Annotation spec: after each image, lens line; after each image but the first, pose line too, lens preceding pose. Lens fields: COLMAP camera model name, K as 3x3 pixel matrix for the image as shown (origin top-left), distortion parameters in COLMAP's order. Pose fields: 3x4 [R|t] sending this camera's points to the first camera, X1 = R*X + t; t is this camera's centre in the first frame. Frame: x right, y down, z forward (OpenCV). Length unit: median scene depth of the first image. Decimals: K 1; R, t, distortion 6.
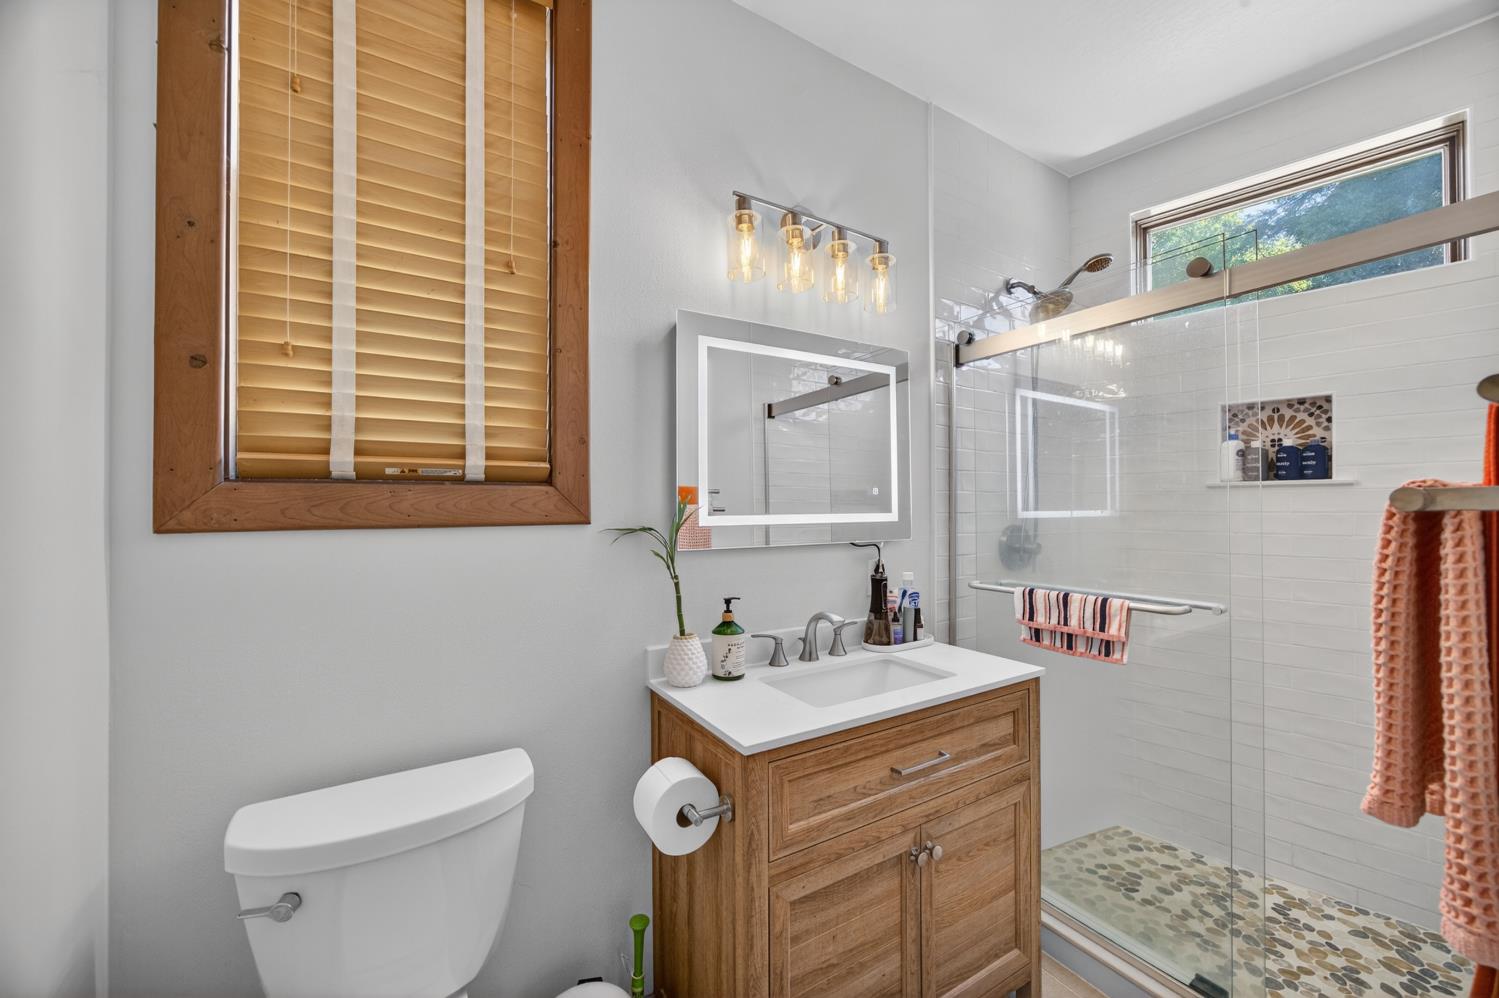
lens RADIAL K [[580.4, 0, 749.5], [0, 580.4, 499.0], [0, 0, 1]] dist [0.000045, 0.000411]
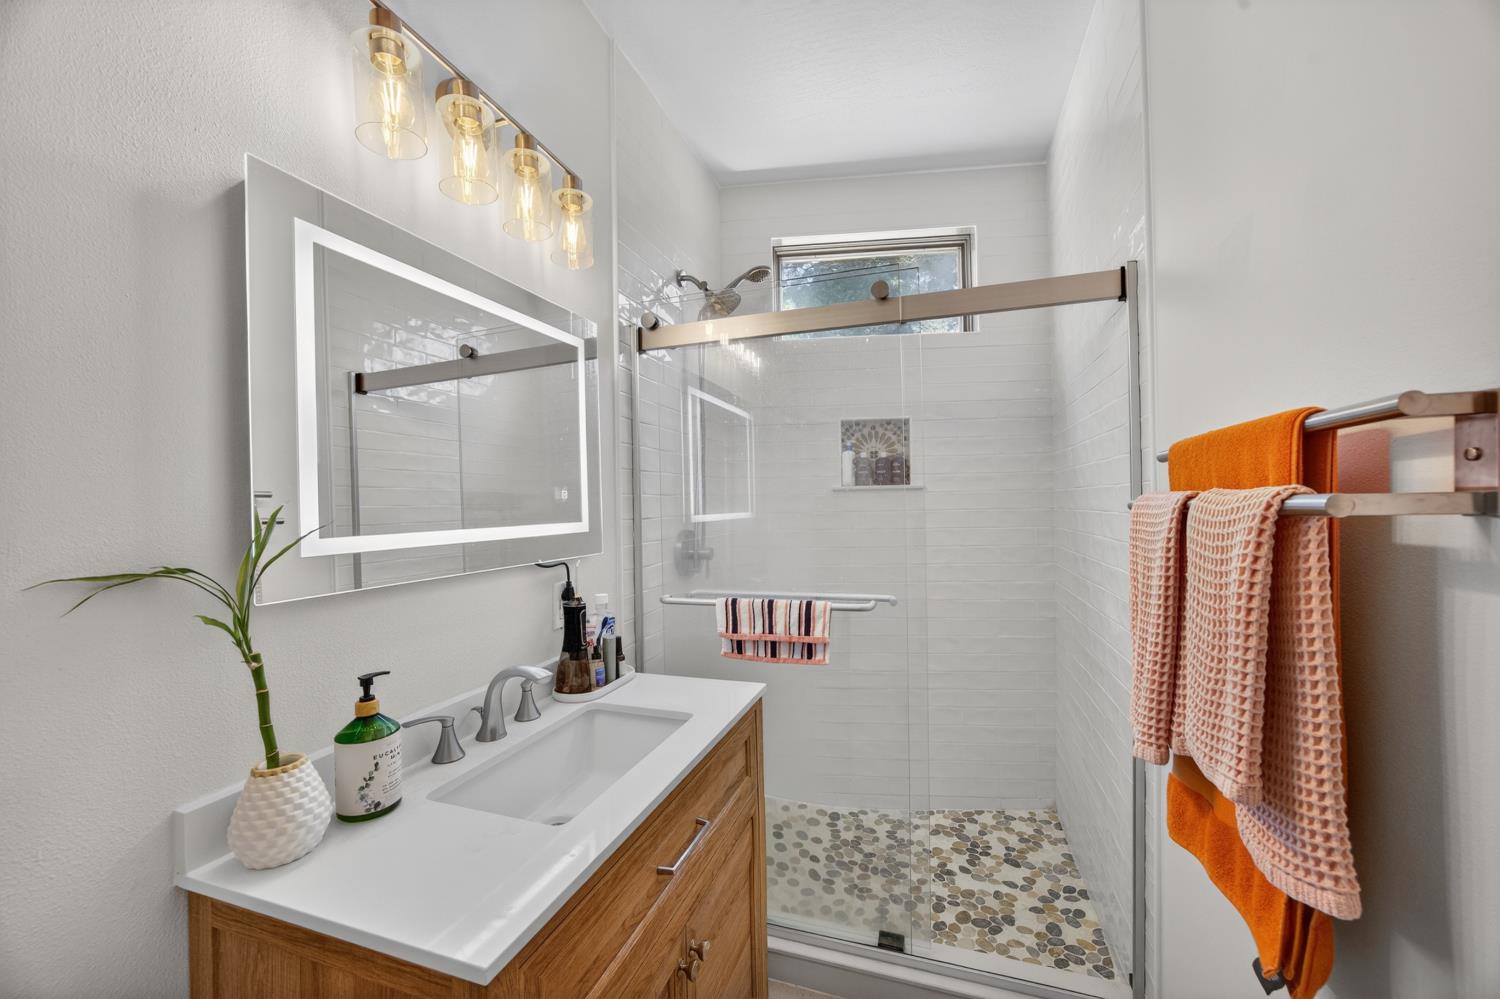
lens RADIAL K [[585.1, 0, 751.4], [0, 585.1, 502.6], [0, 0, 1]] dist [-0.034204, 0.017458]
pose [[0.770308, -0.009691, 0.637598, -0.090559], [0.008405, 0.999952, 0.005043, -0.004723], [-0.637616, 0.001475, 0.770353, 0.250372]]
